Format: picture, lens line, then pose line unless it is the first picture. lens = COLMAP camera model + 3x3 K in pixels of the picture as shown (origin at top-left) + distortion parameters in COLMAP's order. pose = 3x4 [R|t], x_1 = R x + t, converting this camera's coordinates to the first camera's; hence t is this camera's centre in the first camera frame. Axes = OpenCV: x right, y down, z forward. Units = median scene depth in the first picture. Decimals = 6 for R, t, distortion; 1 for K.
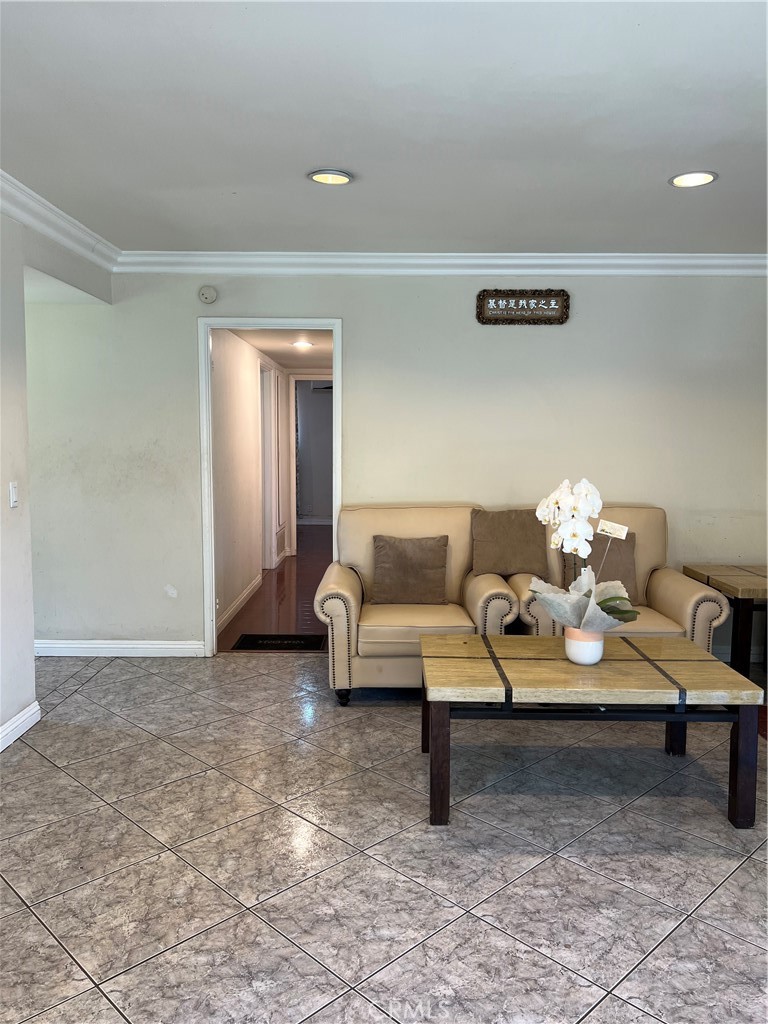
lens RADIAL K [[765.5, 0, 384.0], [0, 765.5, 512.0], [0, 0, 1]] dist [0.066207, -0.090212]
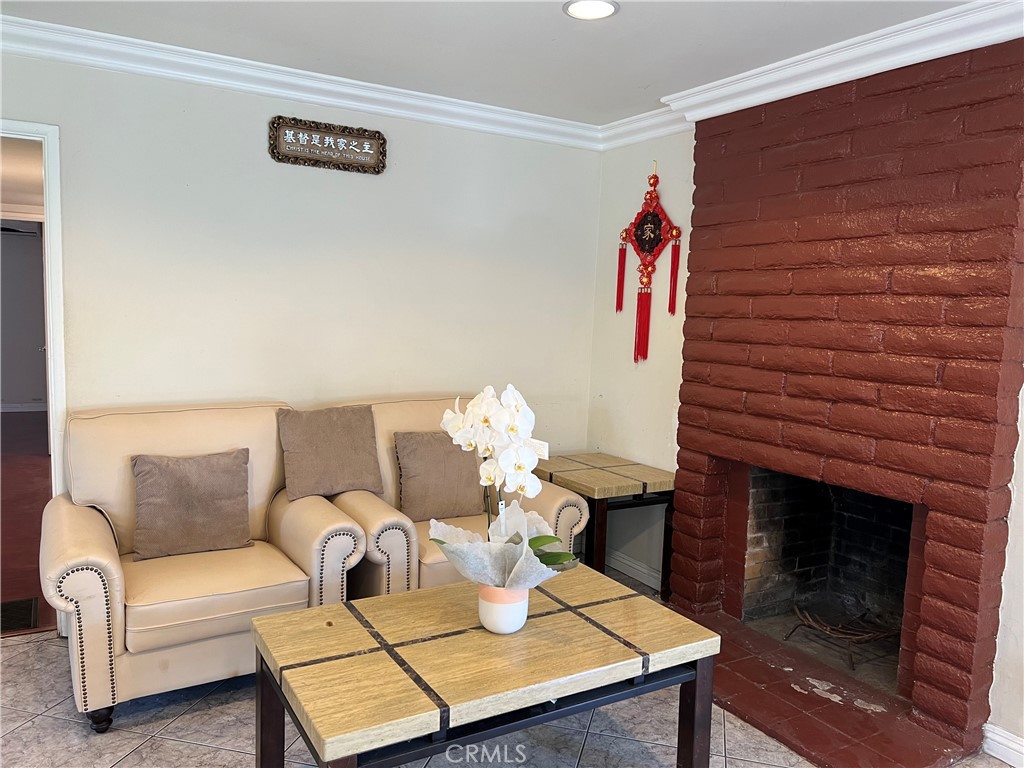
lens RADIAL K [[765.5, 0, 512.0], [0, 765.5, 384.0], [0, 0, 1]] dist [0.066207, -0.090212]
pose [[0.856749, -0.029120, 0.514911, -0.084441], [0.022616, 0.999566, 0.018897, -0.042428], [-0.515237, -0.004545, 0.857036, 0.276607]]
